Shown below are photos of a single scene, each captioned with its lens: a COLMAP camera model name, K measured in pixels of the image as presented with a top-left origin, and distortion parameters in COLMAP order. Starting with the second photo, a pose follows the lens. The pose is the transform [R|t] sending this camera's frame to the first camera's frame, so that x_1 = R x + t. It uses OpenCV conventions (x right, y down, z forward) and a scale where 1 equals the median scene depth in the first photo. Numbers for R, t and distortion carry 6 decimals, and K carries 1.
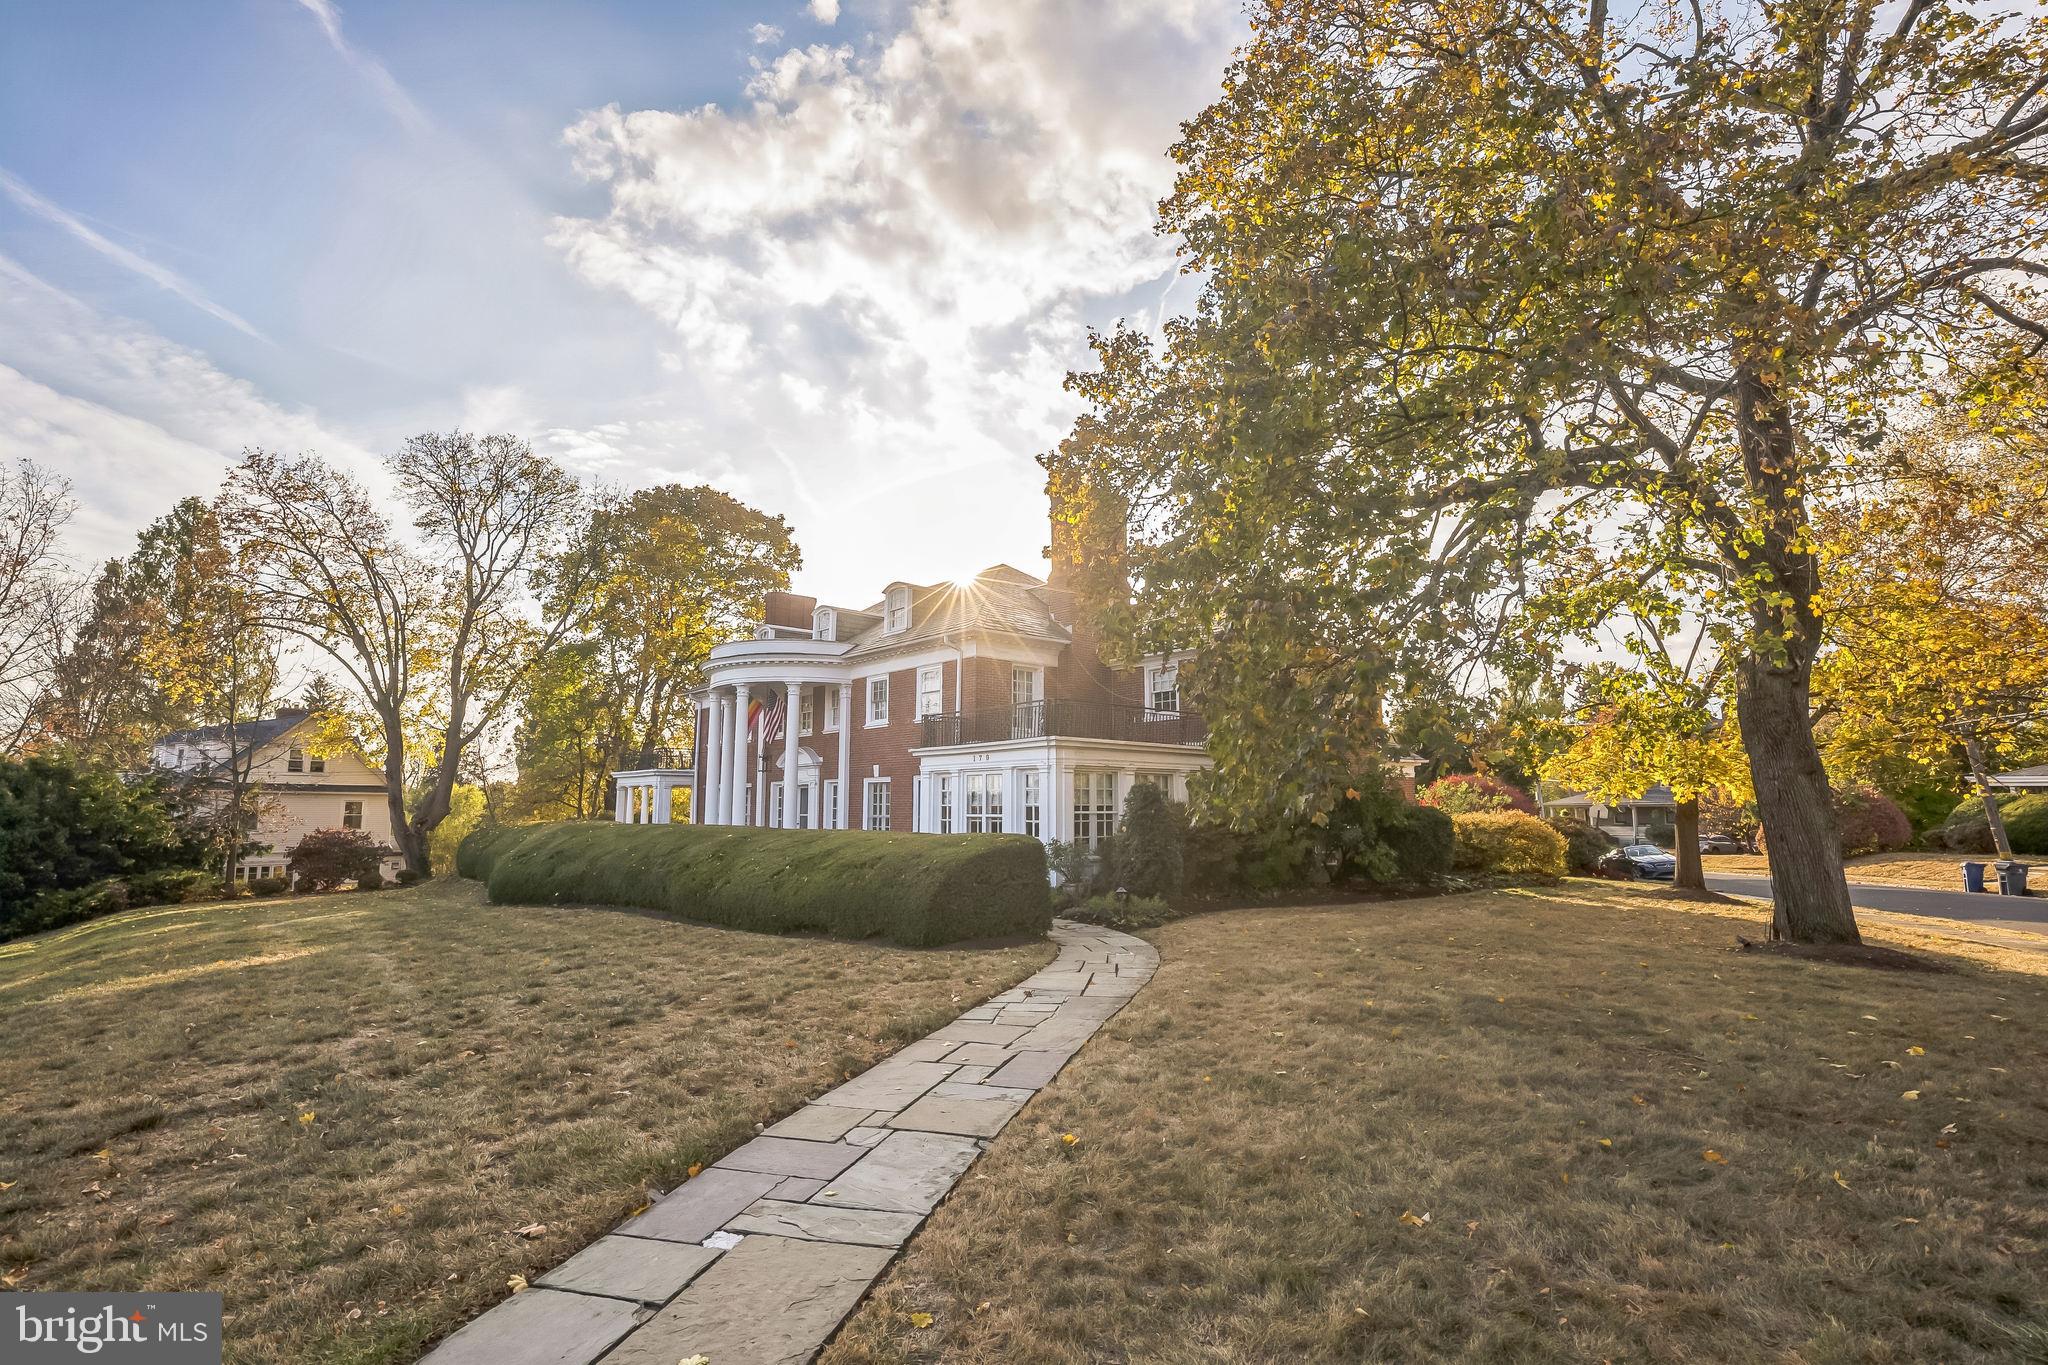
lens RADIAL K [[949.8, 0, 1024.0], [0, 949.8, 682.5], [0, 0, 1]] dist [-0.027119, -0.000048]
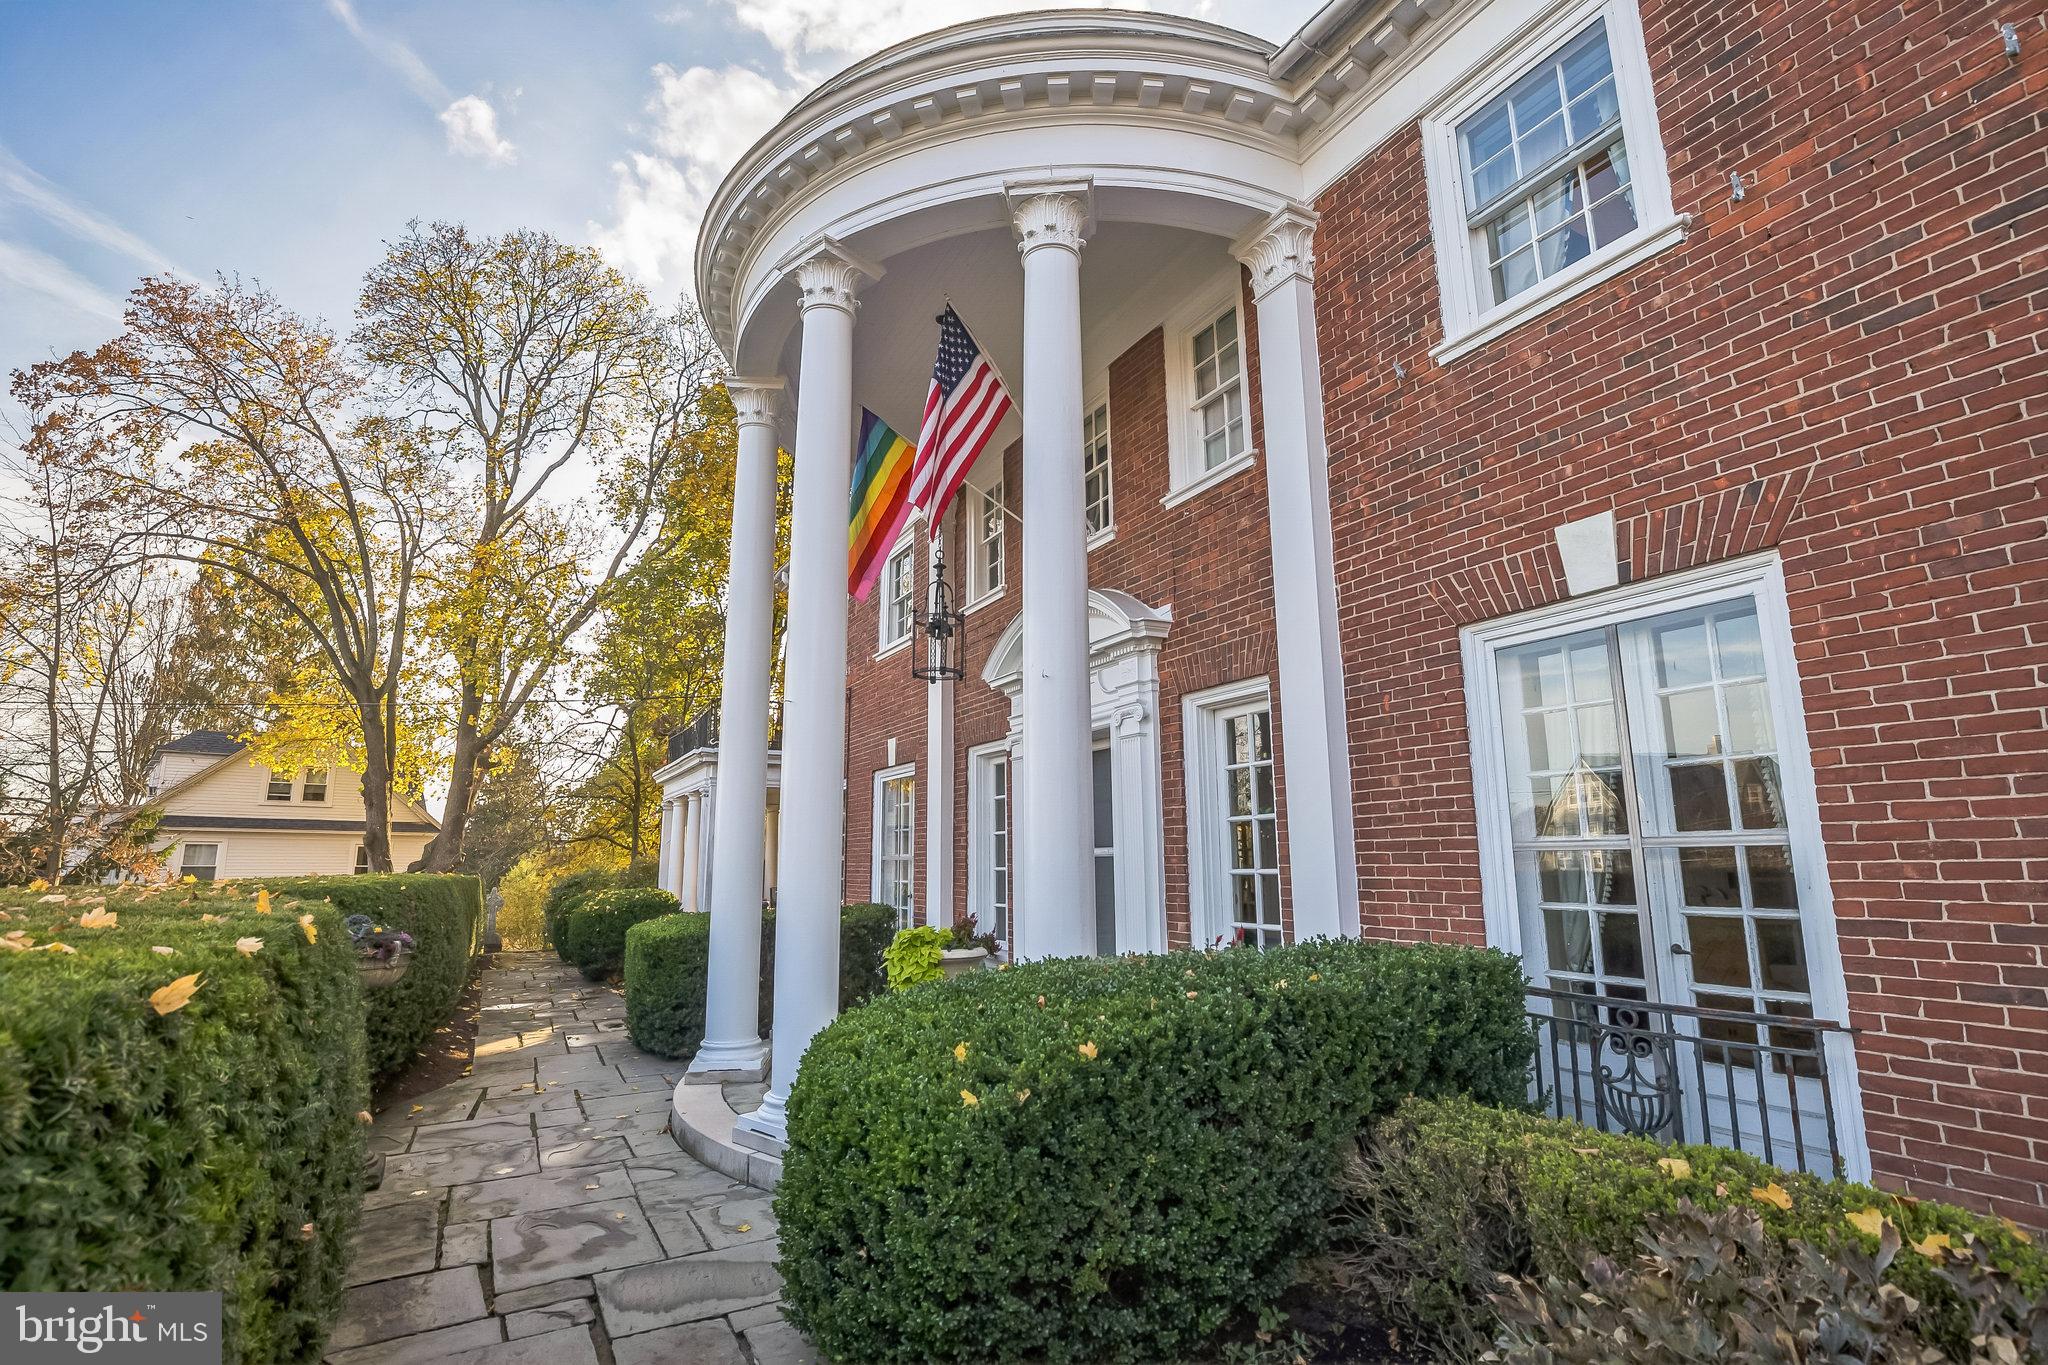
lens RADIAL K [[949.8, 0, 1024.0], [0, 949.8, 682.5], [0, 0, 1]] dist [-0.027119, -0.000048]
pose [[0.974287, -0.047531, -0.220241, -0.208882], [0.036046, 0.997787, -0.055876, 0.117260], [0.222410, 0.046501, 0.973844, 0.808474]]
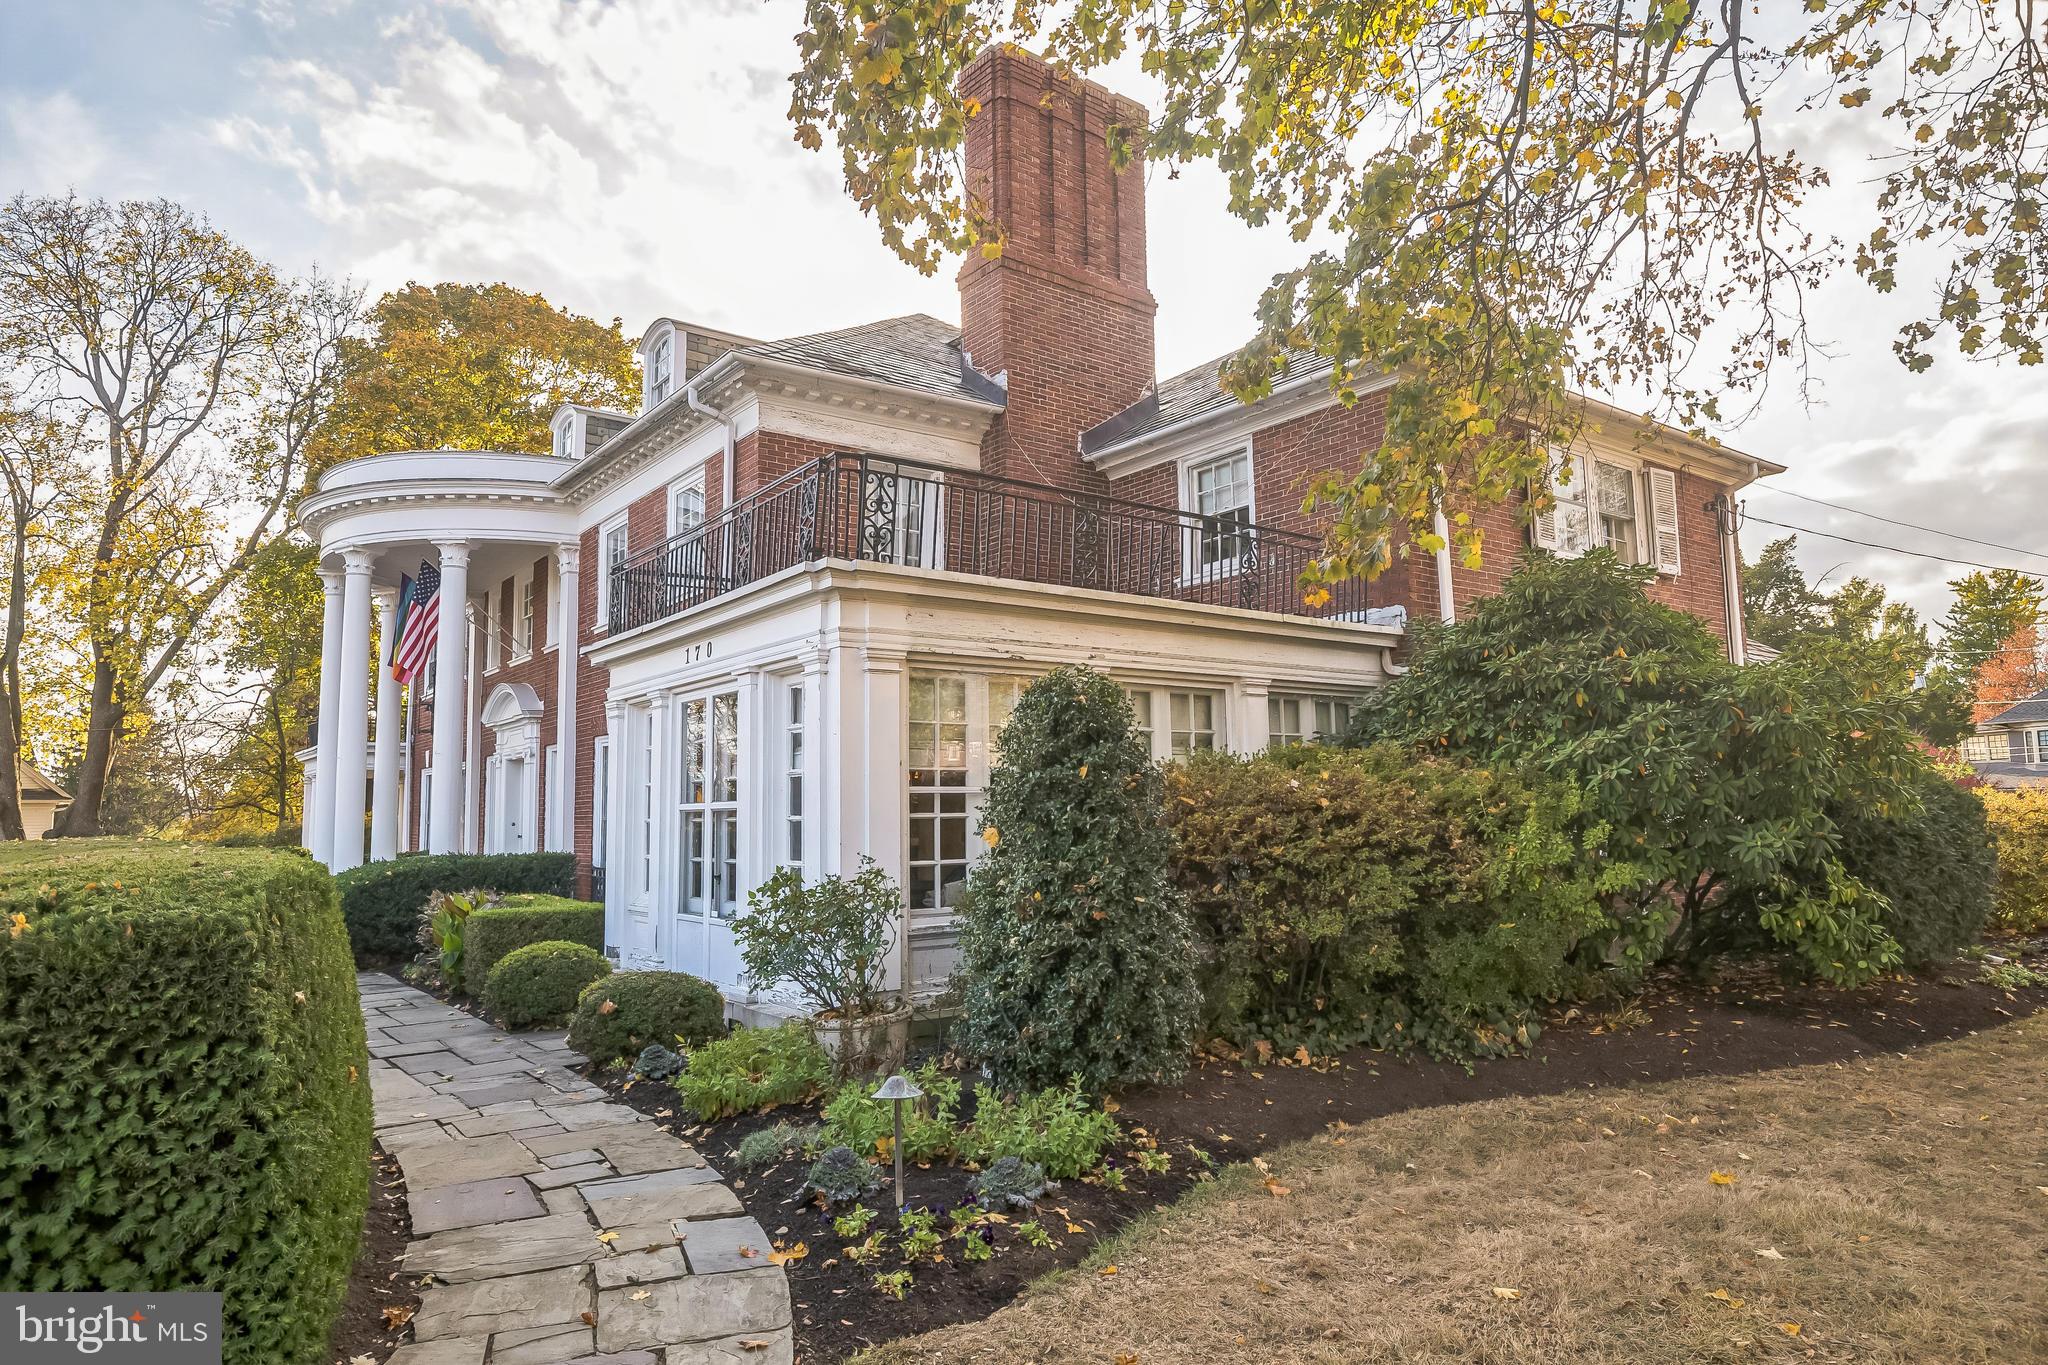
lens RADIAL K [[1242.7, 0, 1024.0], [0, 1242.7, 682.5], [0, 0, 1]] dist [0.001084, 0.000845]
pose [[0.996272, -0.023635, -0.082965, 0.093633], [0.025924, 0.999309, 0.026621, 0.062421], [0.082278, -0.028672, 0.996197, 0.401510]]
